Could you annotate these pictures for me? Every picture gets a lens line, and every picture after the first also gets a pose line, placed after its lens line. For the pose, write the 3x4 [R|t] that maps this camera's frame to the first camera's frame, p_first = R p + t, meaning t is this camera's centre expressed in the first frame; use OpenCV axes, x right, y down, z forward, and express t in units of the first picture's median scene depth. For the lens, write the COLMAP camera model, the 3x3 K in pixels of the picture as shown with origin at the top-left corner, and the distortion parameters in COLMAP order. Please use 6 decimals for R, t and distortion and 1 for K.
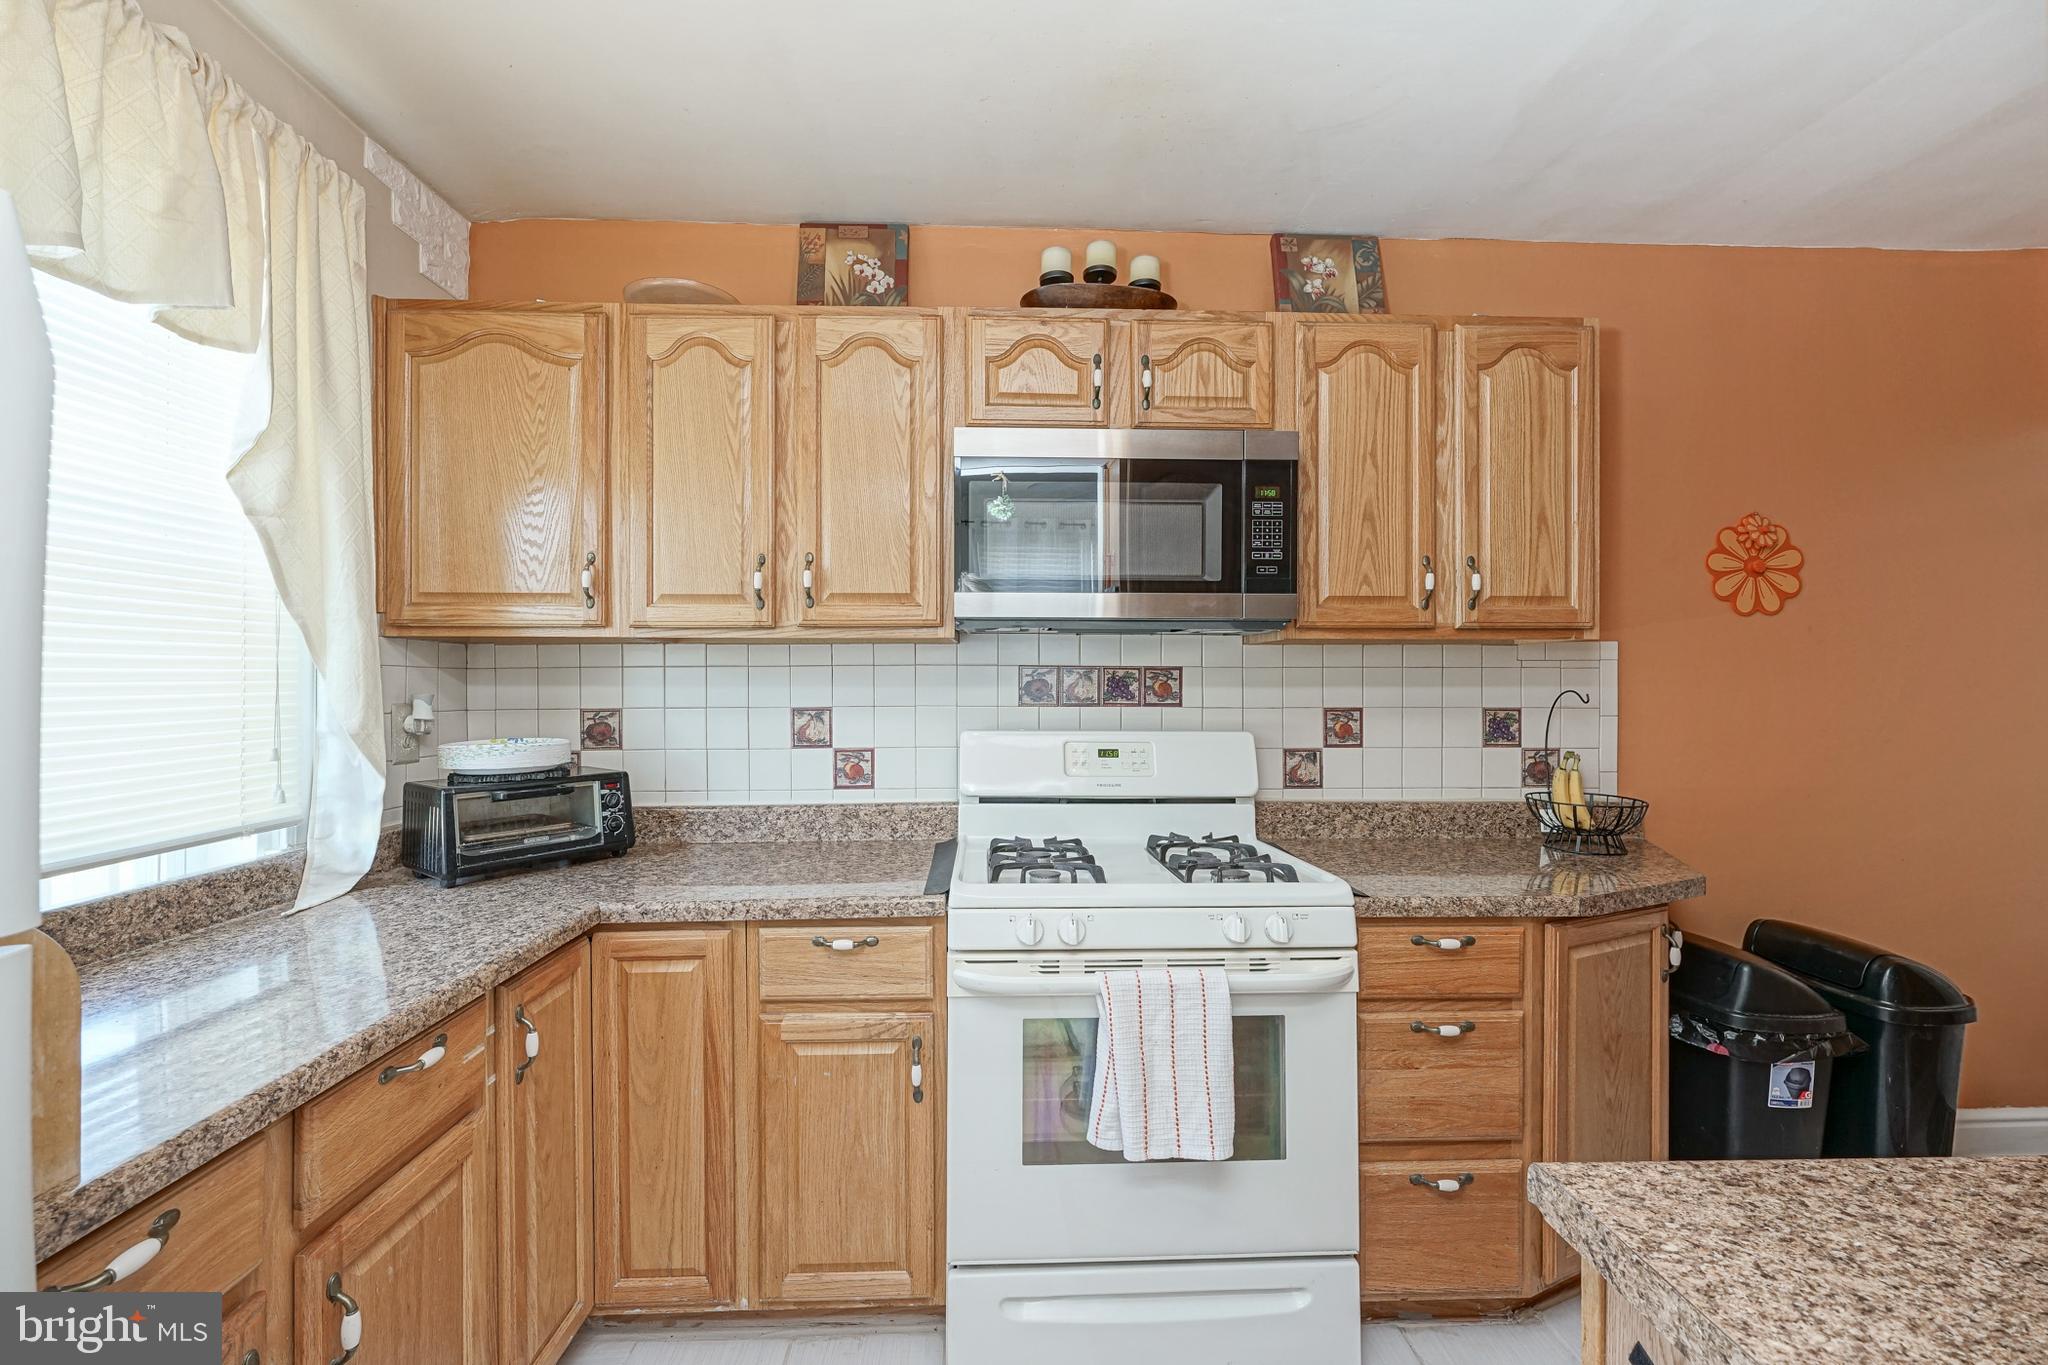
lens RADIAL K [[822.2, 0, 1024.0], [0, 822.2, 684.5], [0, 0, 1]] dist [0.000897, 0.000345]
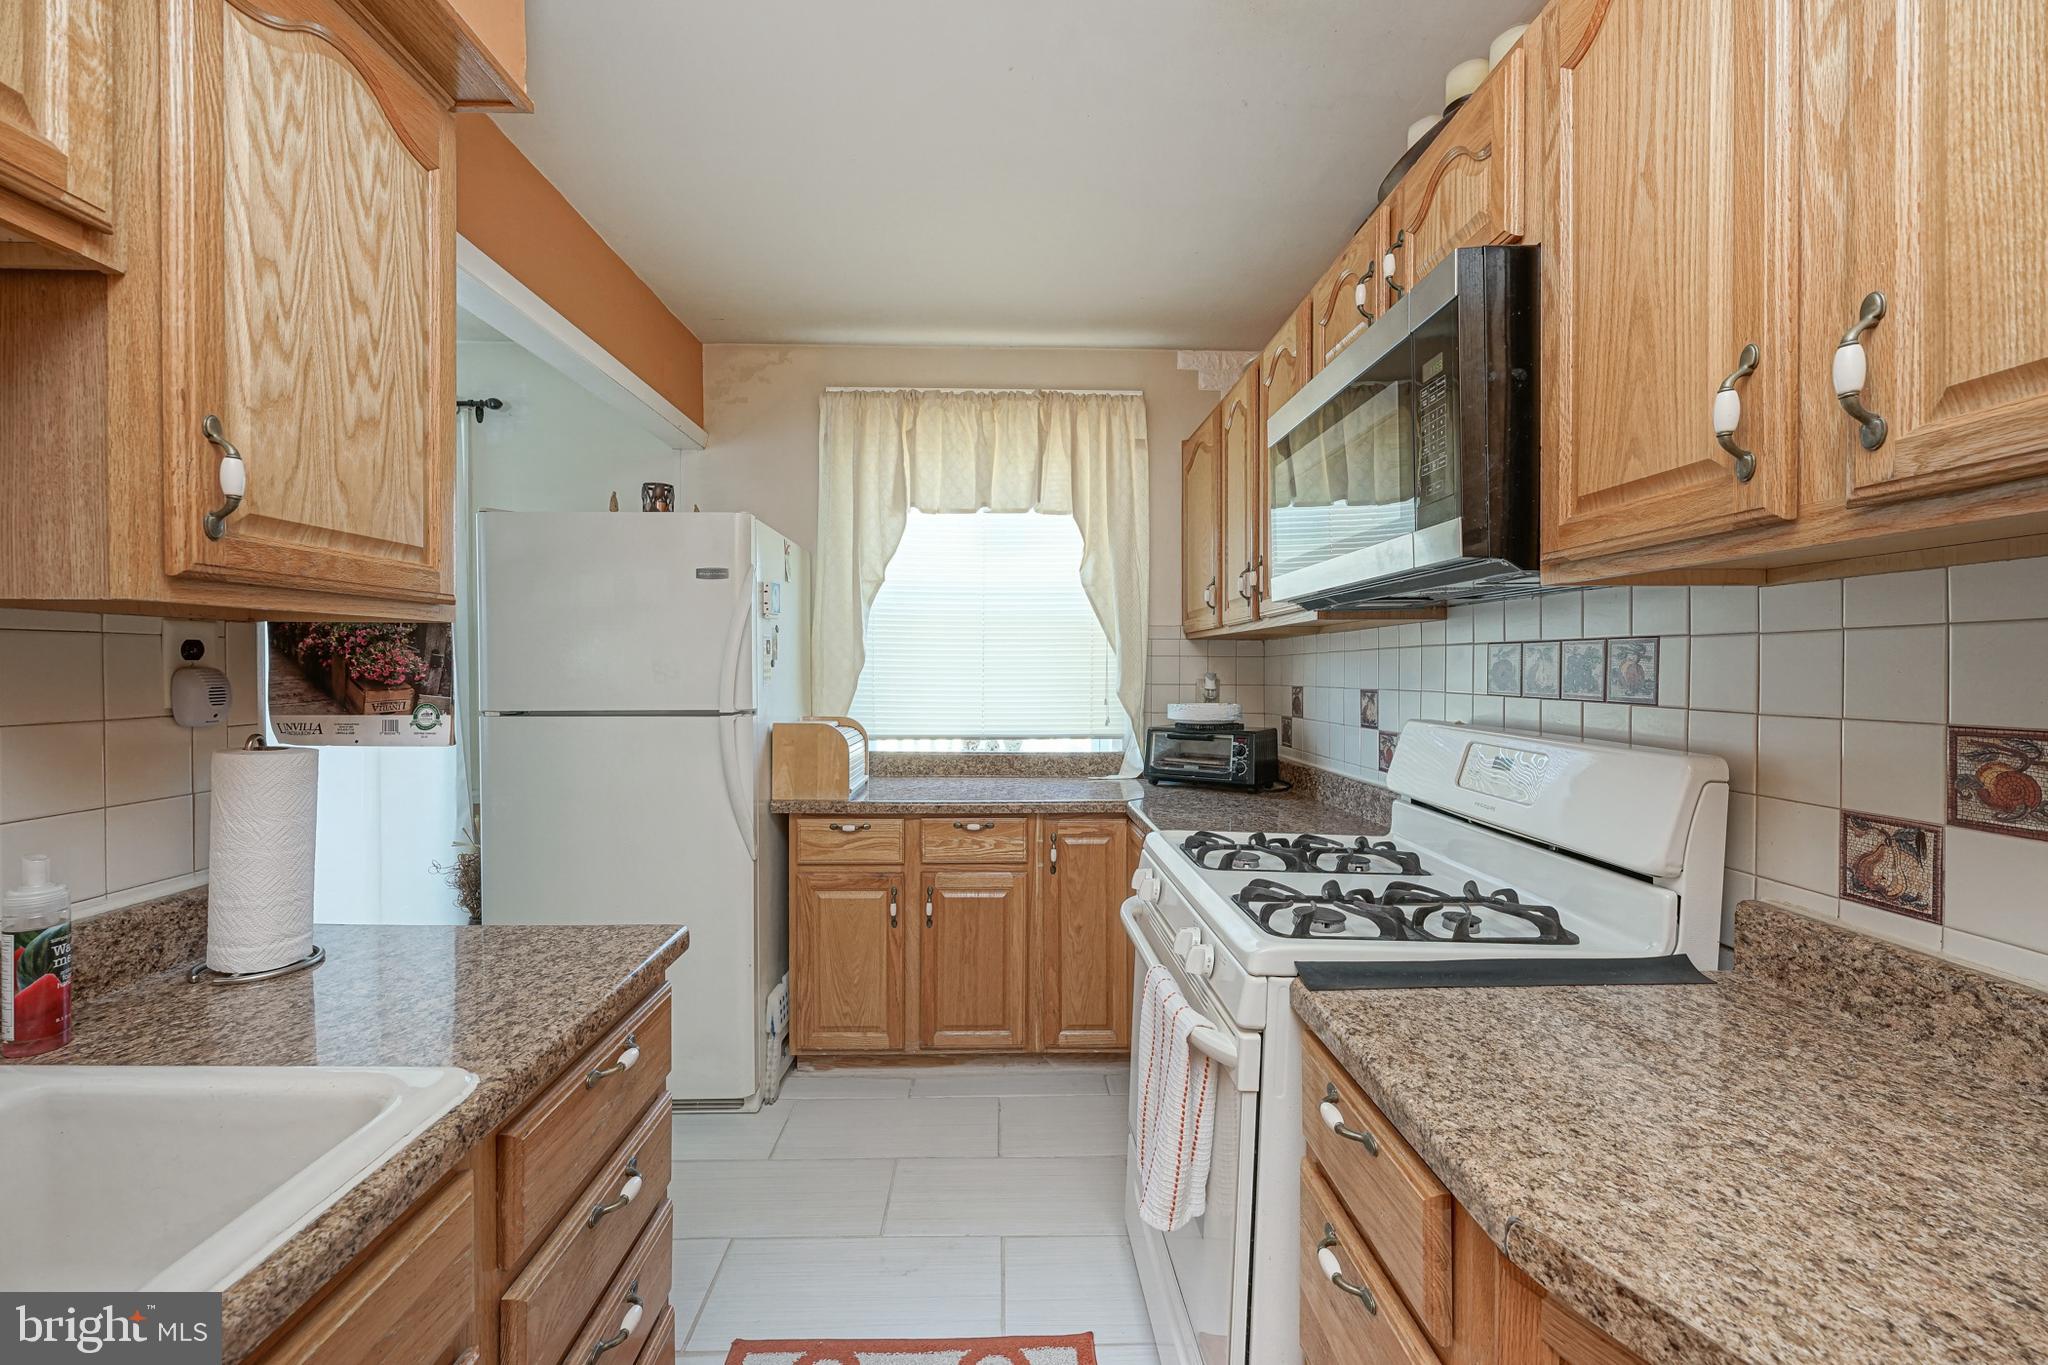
lens RADIAL K [[822.8, 0, 1022.2], [0, 822.8, 676.2], [0, 0, 1]] dist [-0.015372, -0.000048]
pose [[-0.009943, 0.010024, -0.999900, 0.786989], [-0.002139, 0.999947, 0.010045, 0.001698], [0.999948, 0.002239, -0.009921, 0.574597]]
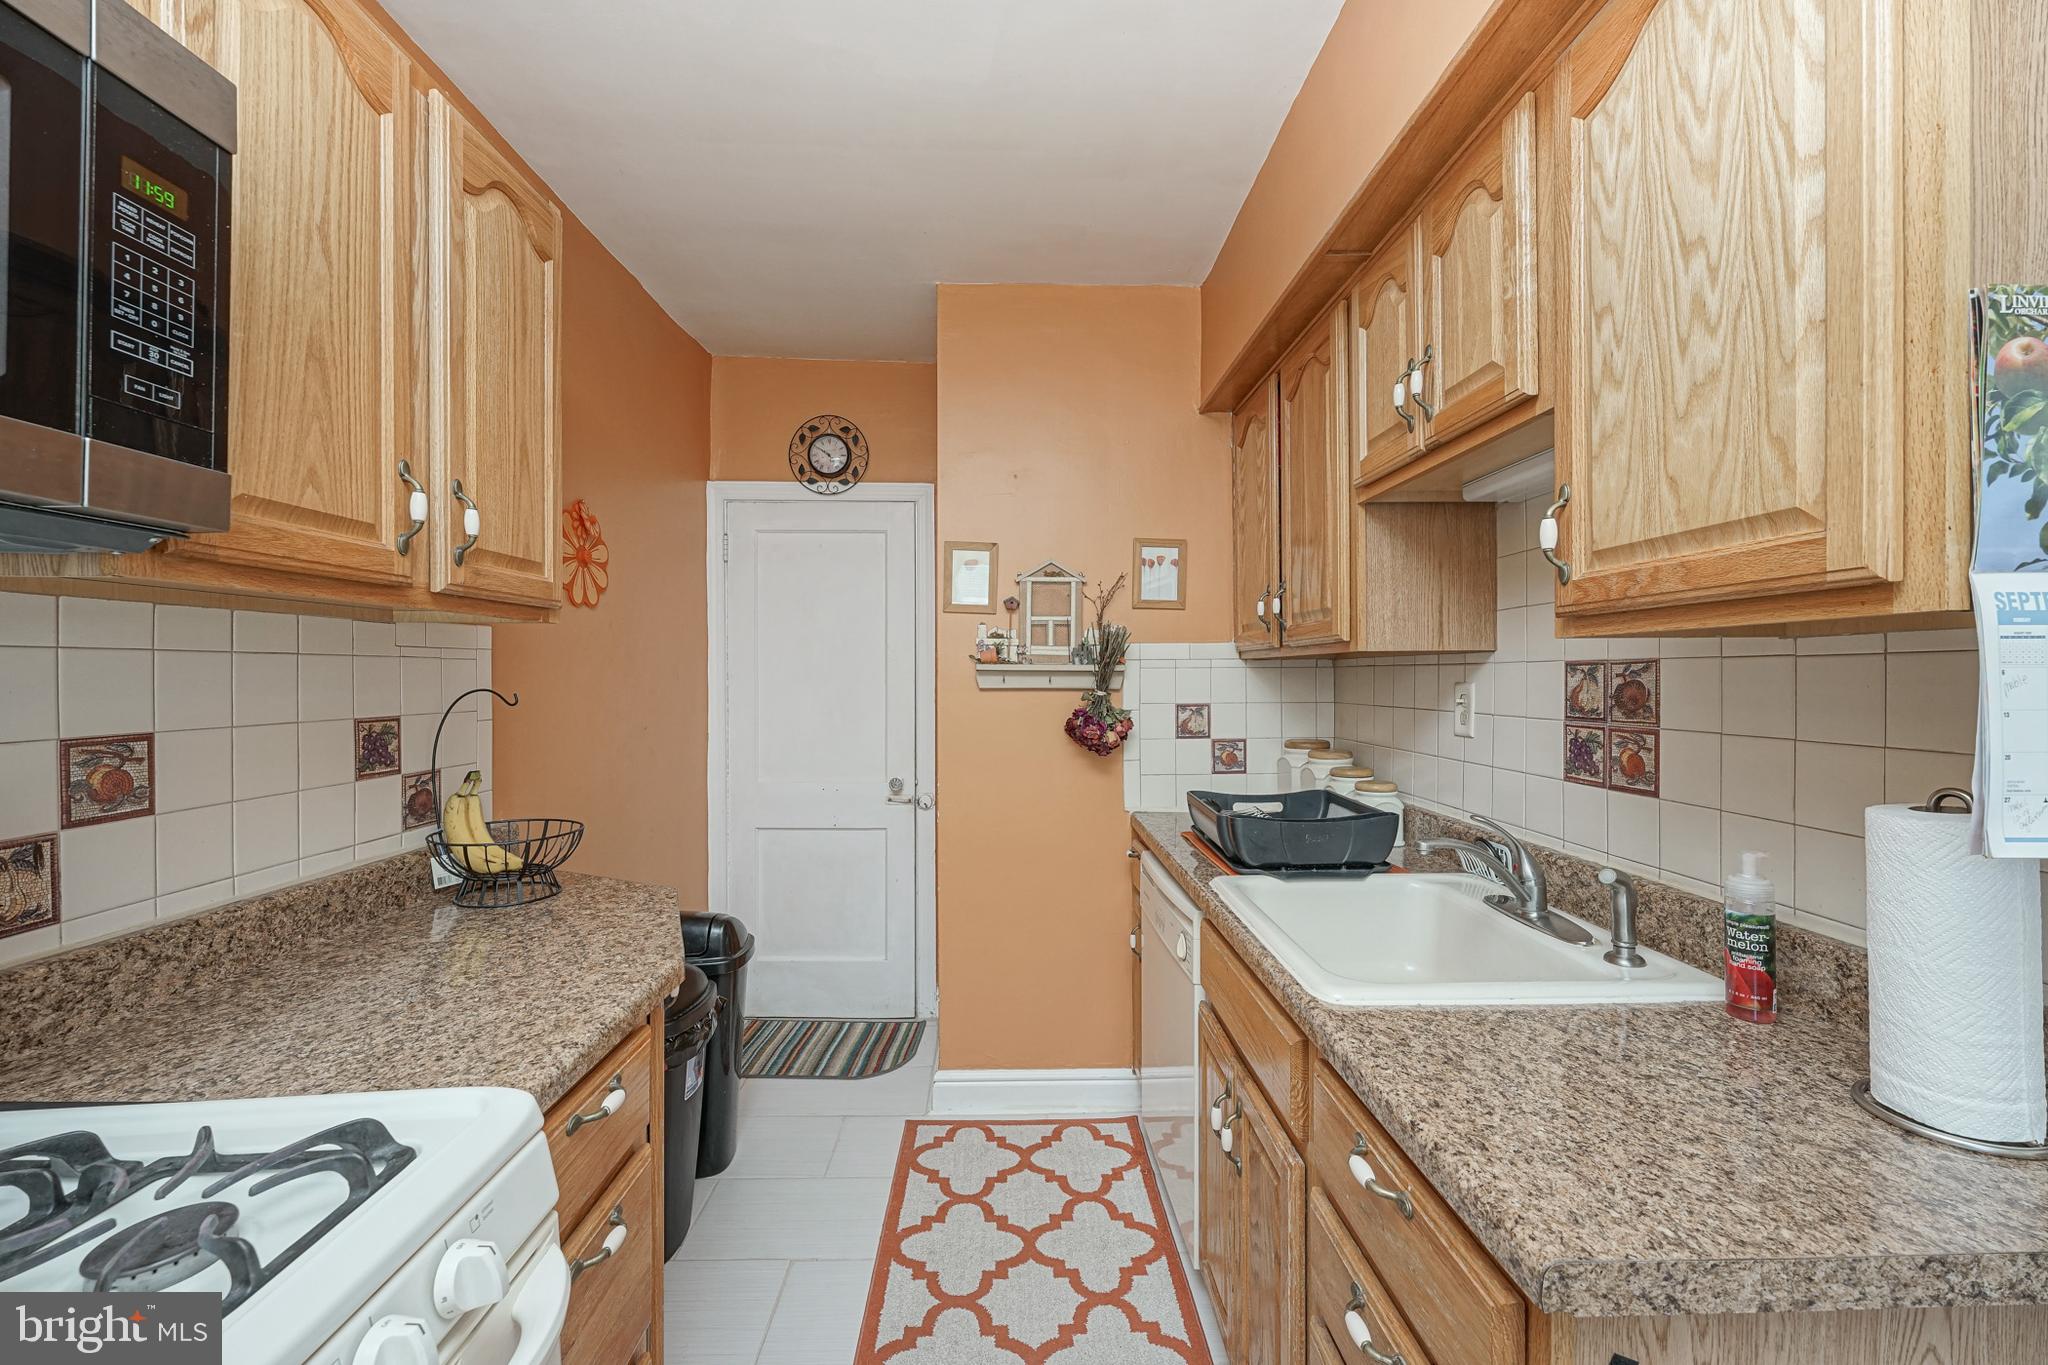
lens RADIAL K [[822.2, 0, 1024.0], [0, 822.2, 684.5], [0, 0, 1]] dist [0.000897, 0.000345]
pose [[0.011945, -0.014194, 0.999828, -0.071717], [0.000681, 0.999899, 0.014187, -0.007168], [-0.999928, 0.000511, 0.011953, 0.496825]]
